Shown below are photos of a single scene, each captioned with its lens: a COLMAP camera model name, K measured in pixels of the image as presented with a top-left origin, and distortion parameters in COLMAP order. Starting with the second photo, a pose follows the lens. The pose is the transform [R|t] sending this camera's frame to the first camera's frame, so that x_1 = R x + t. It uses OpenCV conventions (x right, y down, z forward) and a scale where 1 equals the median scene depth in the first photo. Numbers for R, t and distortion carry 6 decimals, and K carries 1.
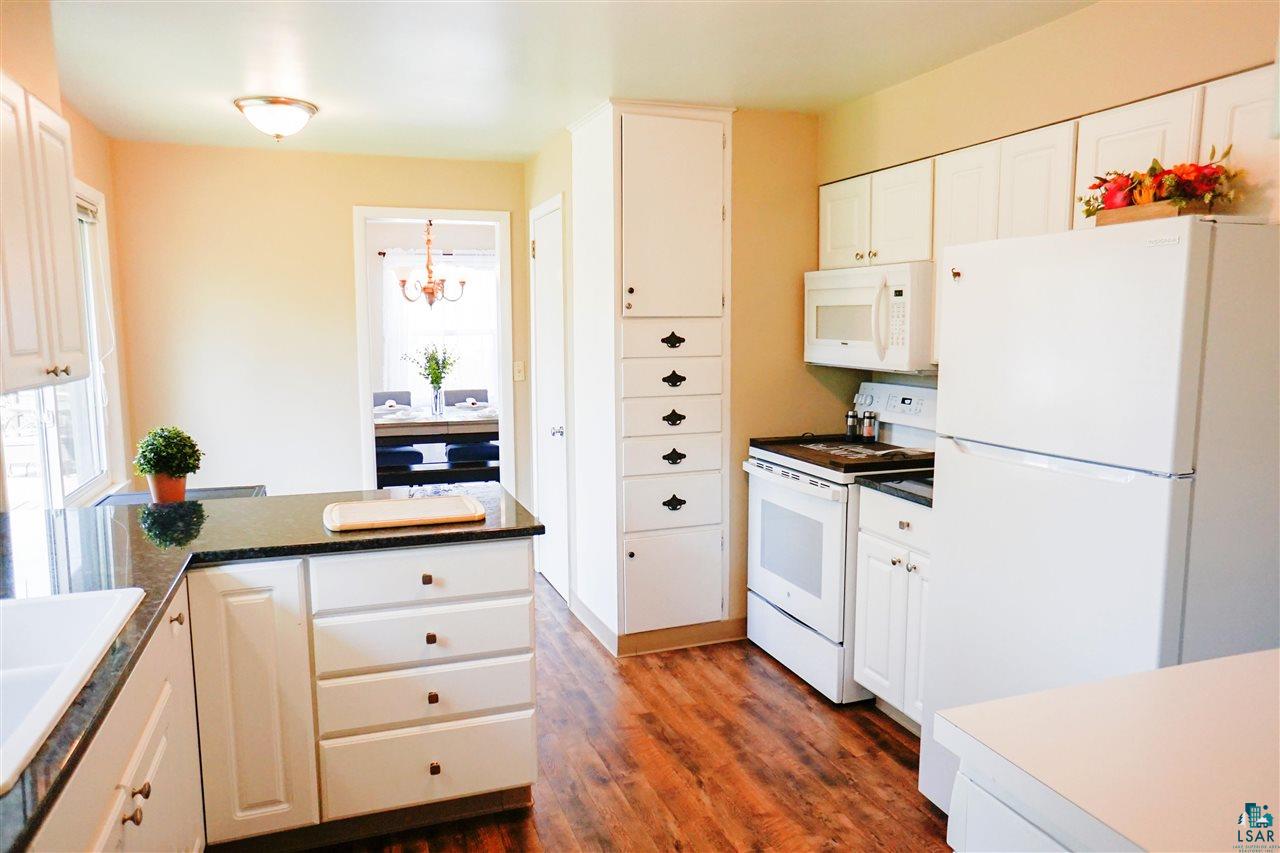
lens RADIAL K [[867.2, 0, 634.9], [0, 867.2, 427.1], [0, 0, 1]] dist [-0.071015, 0.095127]
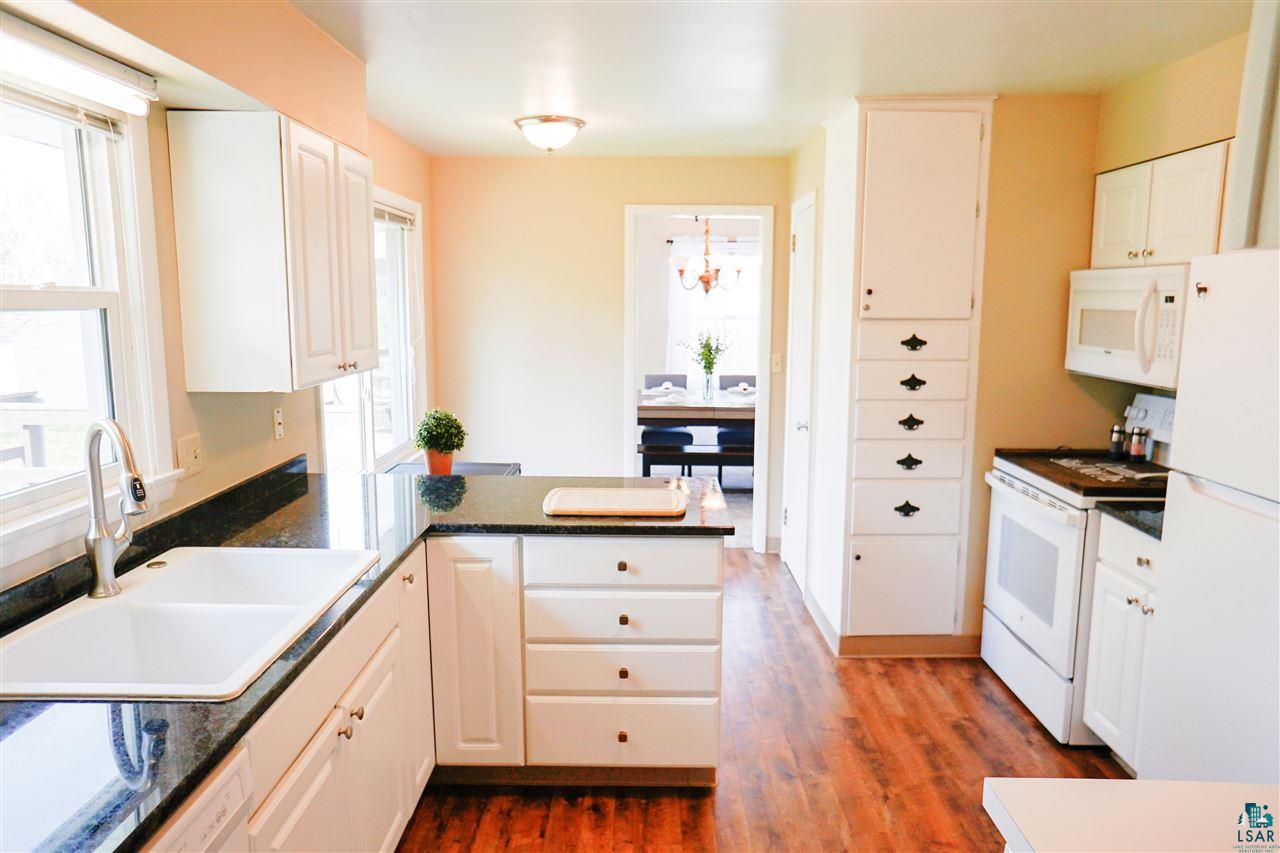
lens RADIAL K [[867.2, 0, 634.9], [0, 867.2, 427.1], [0, 0, 1]] dist [-0.071015, 0.095127]
pose [[0.936598, 0.059172, -0.345373, 0.096262], [-0.049328, 0.998089, 0.037229, -0.028126], [0.346916, -0.017832, 0.937727, -0.016517]]
